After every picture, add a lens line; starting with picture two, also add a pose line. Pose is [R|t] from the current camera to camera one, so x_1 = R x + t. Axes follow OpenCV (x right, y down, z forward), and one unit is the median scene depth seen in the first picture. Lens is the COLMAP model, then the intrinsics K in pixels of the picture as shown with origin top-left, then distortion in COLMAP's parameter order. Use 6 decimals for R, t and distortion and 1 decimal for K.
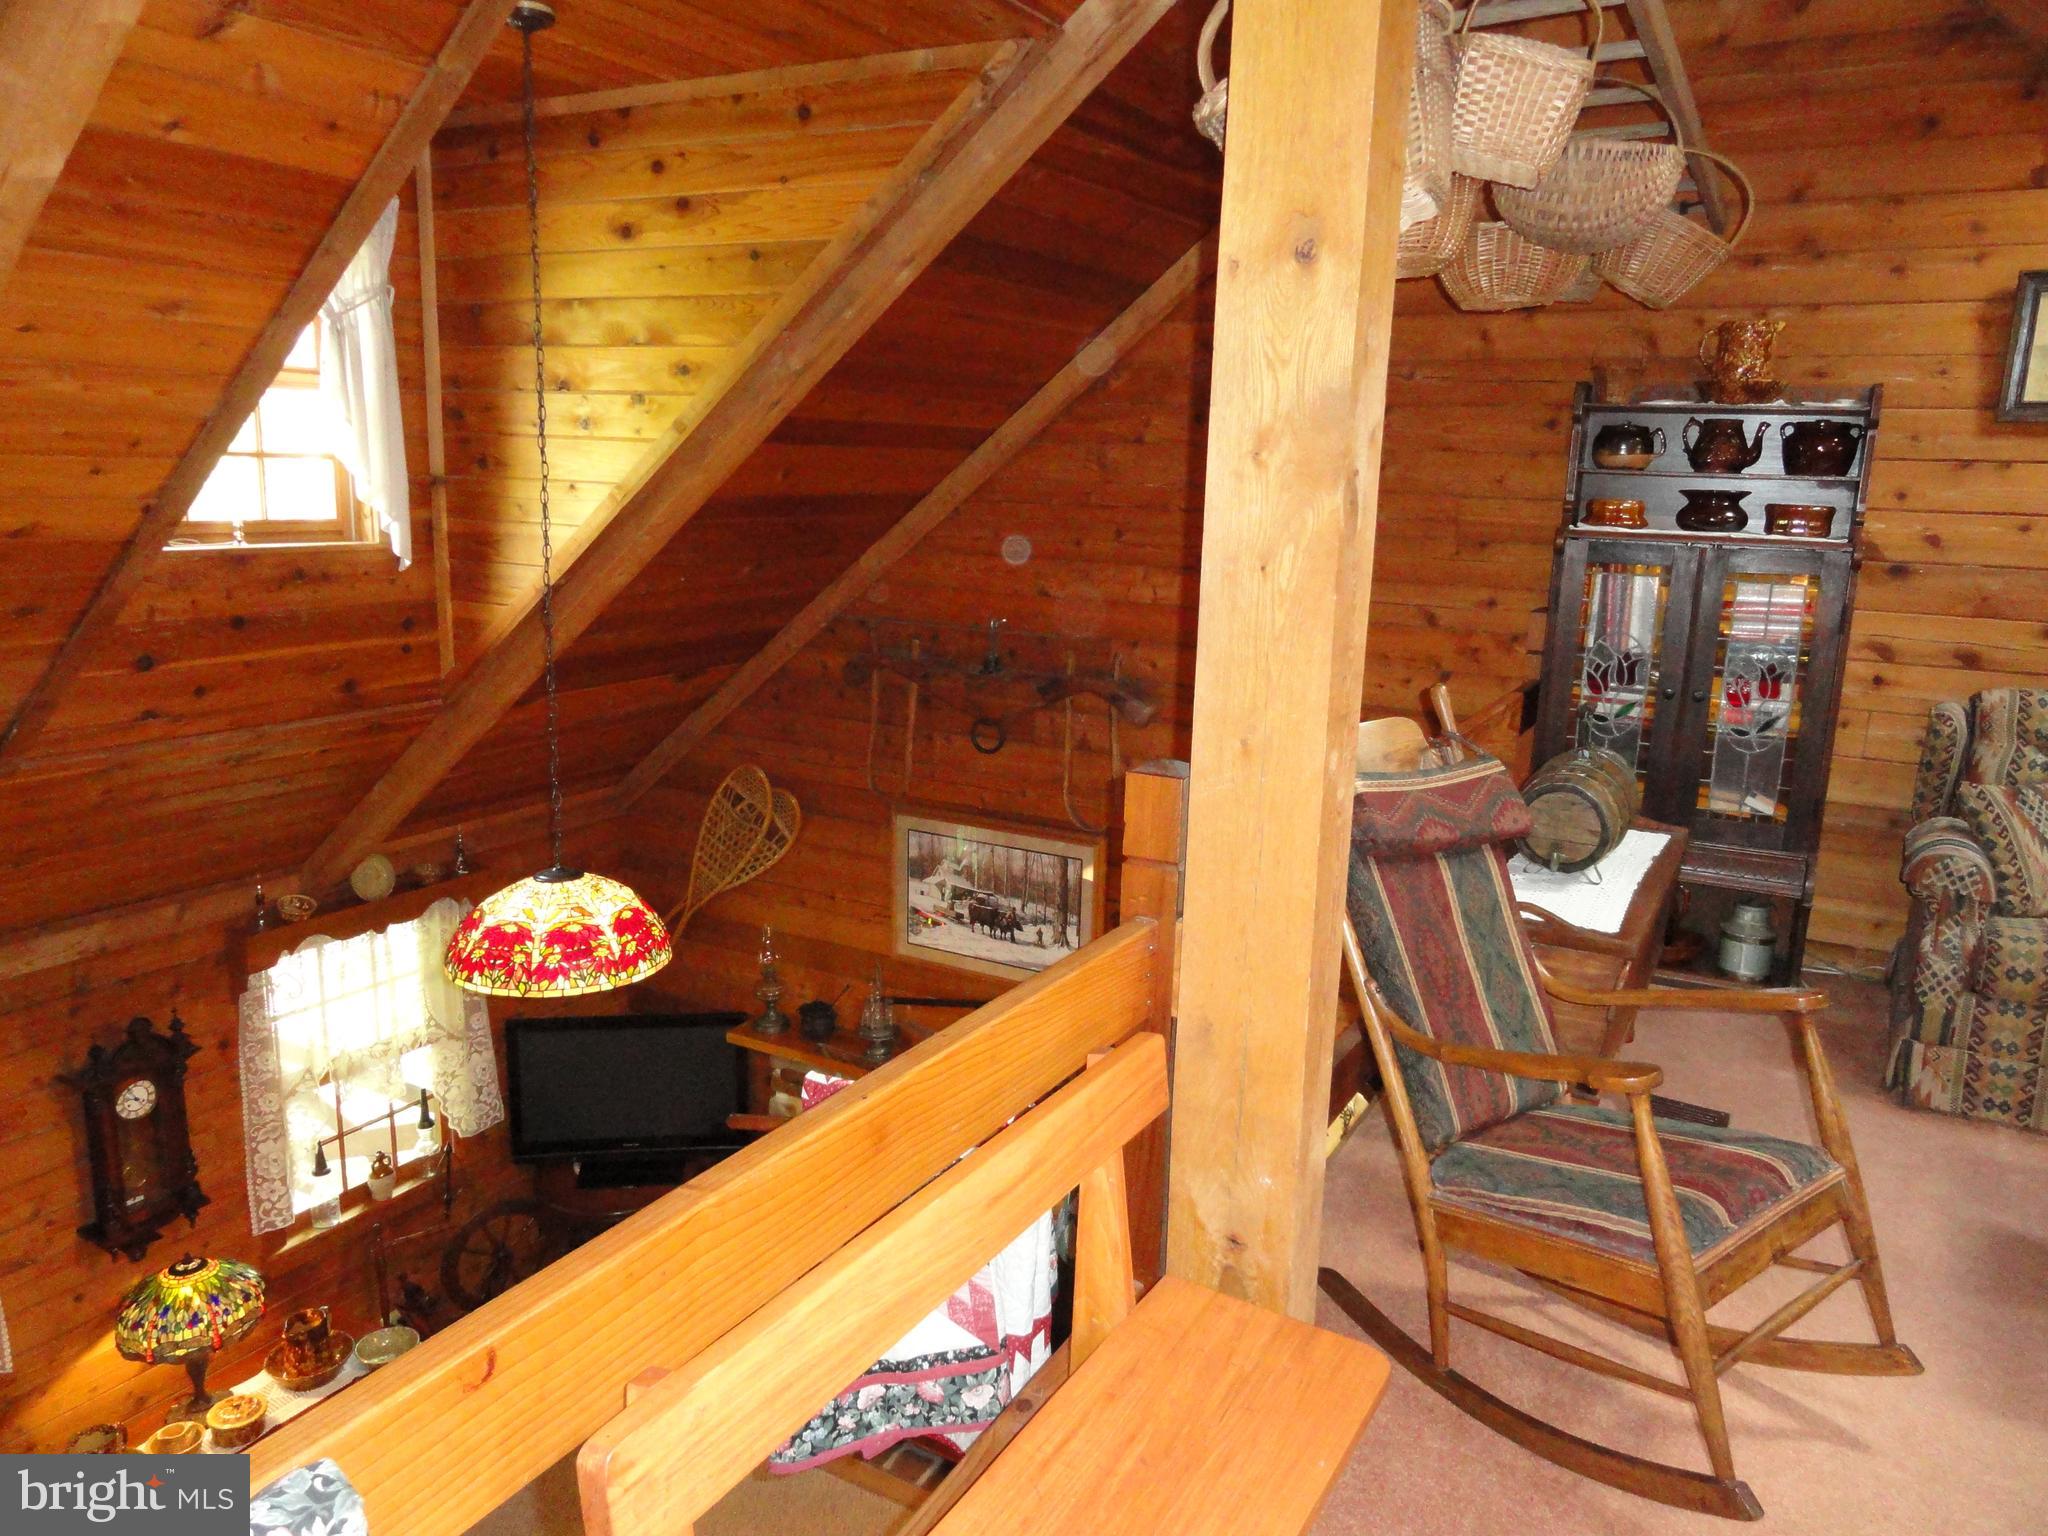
lens RADIAL K [[1427.1, 0, 1024.0], [0, 1427.1, 768.0], [0, 0, 1]] dist [-0.000032, 0.001504]
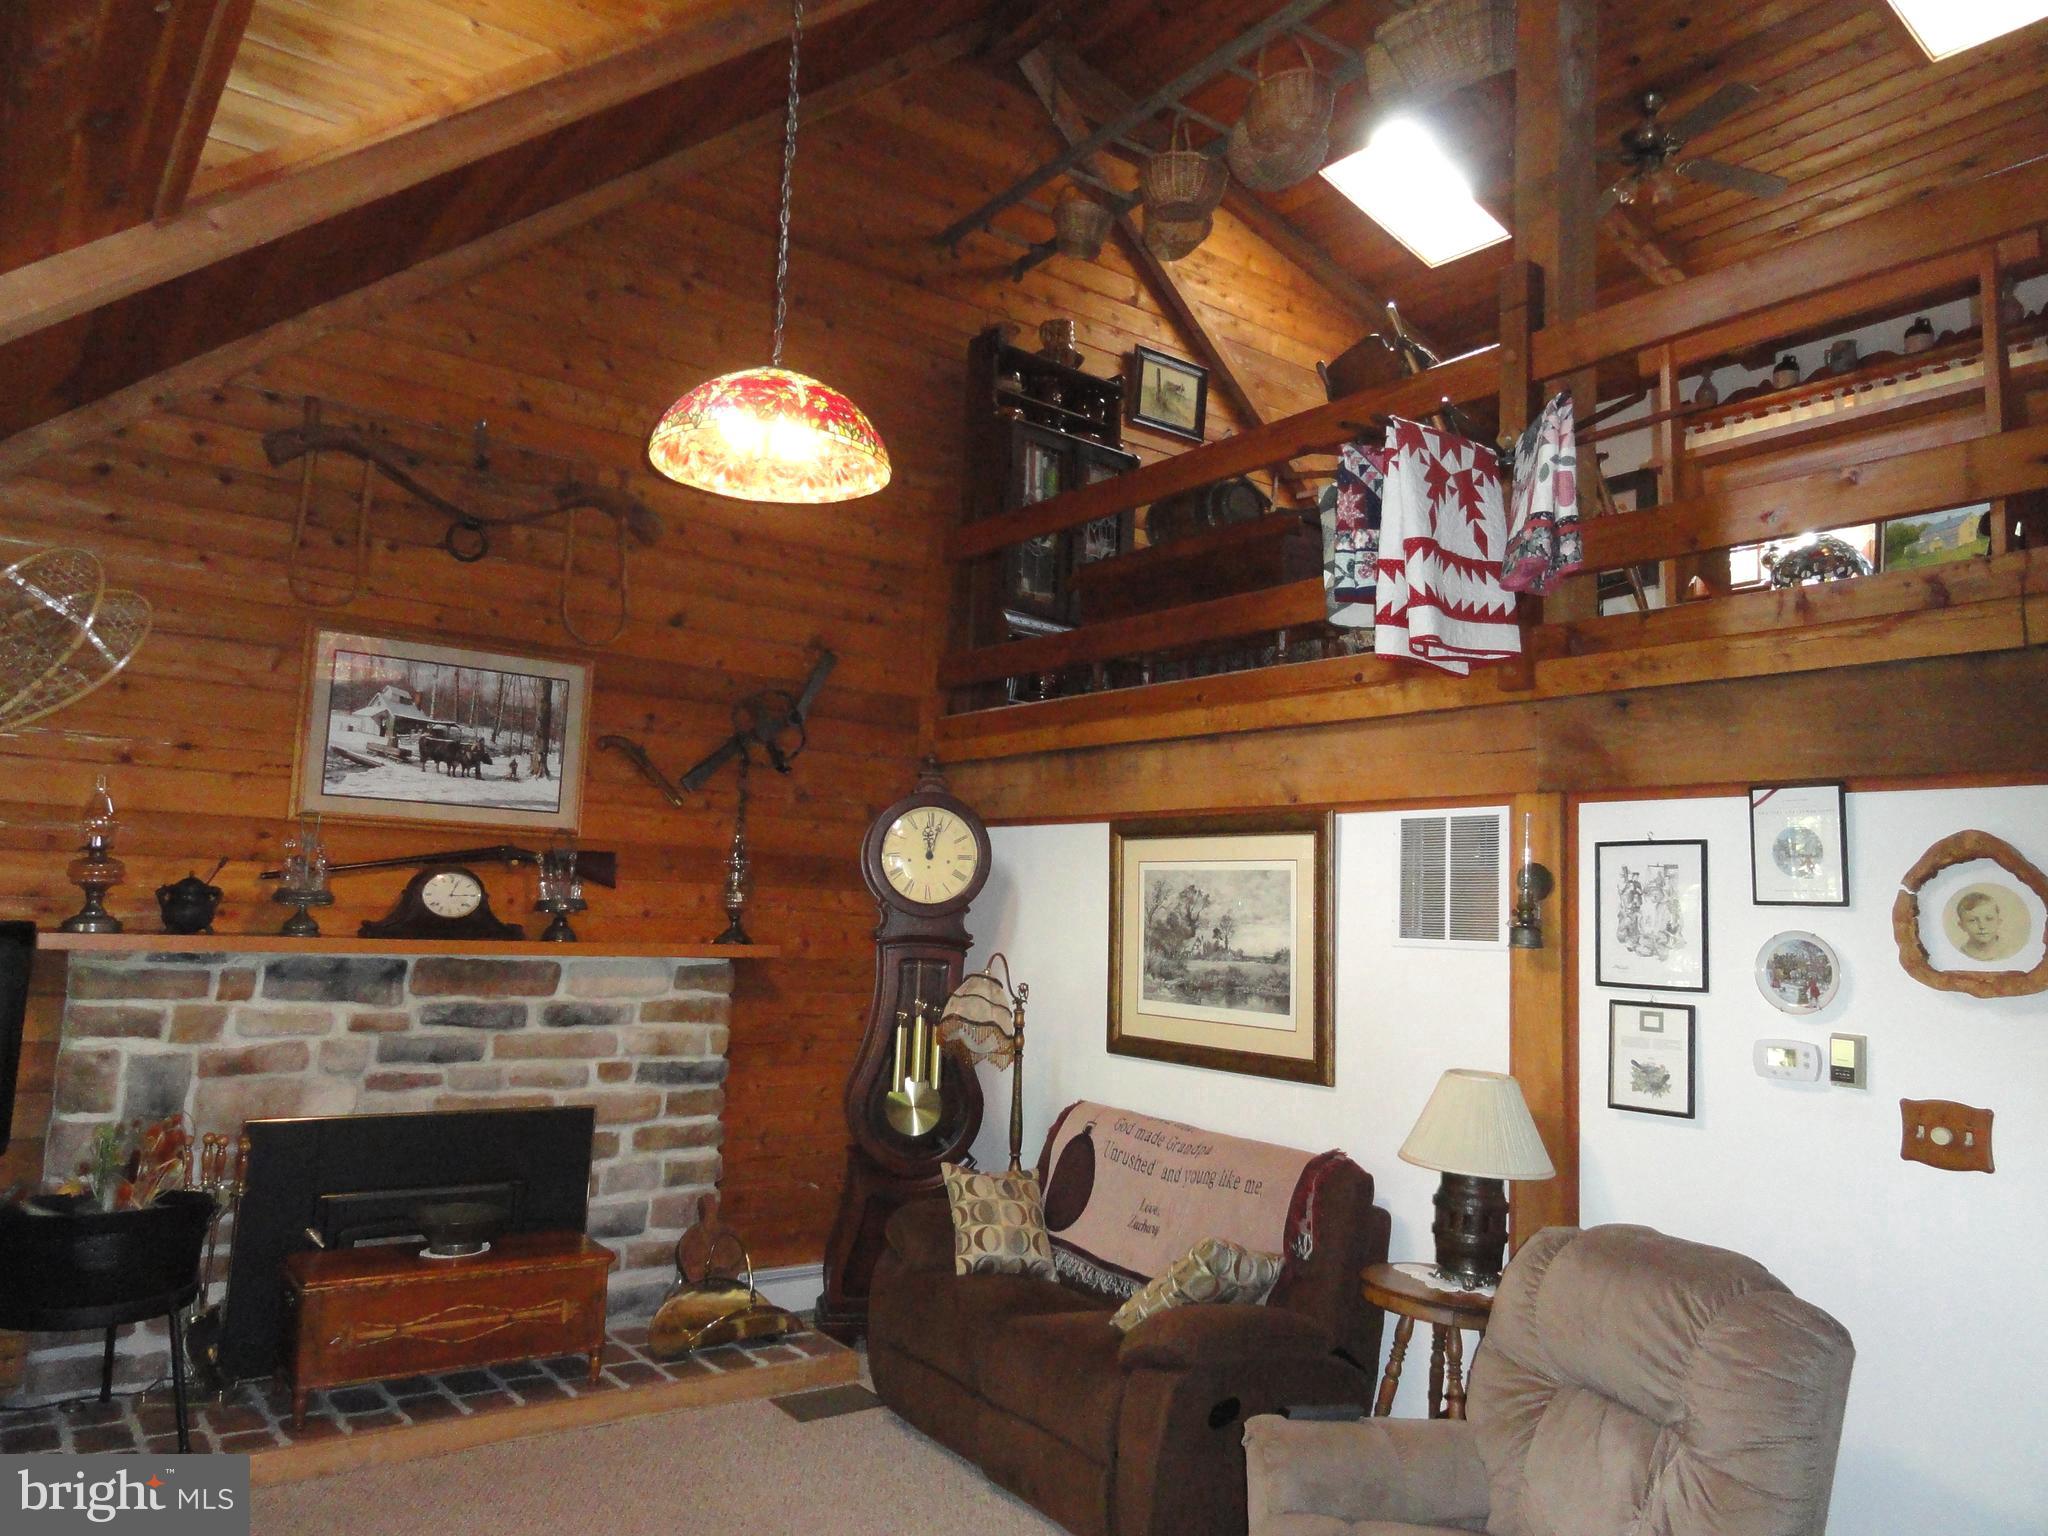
lens RADIAL K [[1427.1, 0, 1024.0], [0, 1427.1, 768.0], [0, 0, 1]] dist [-0.000032, 0.001504]
pose [[0.412121, 0.082222, 0.907412, -1.005552], [0.160841, 0.973714, -0.161279, 0.466993], [-0.896820, 0.212416, 0.388063, 0.514240]]
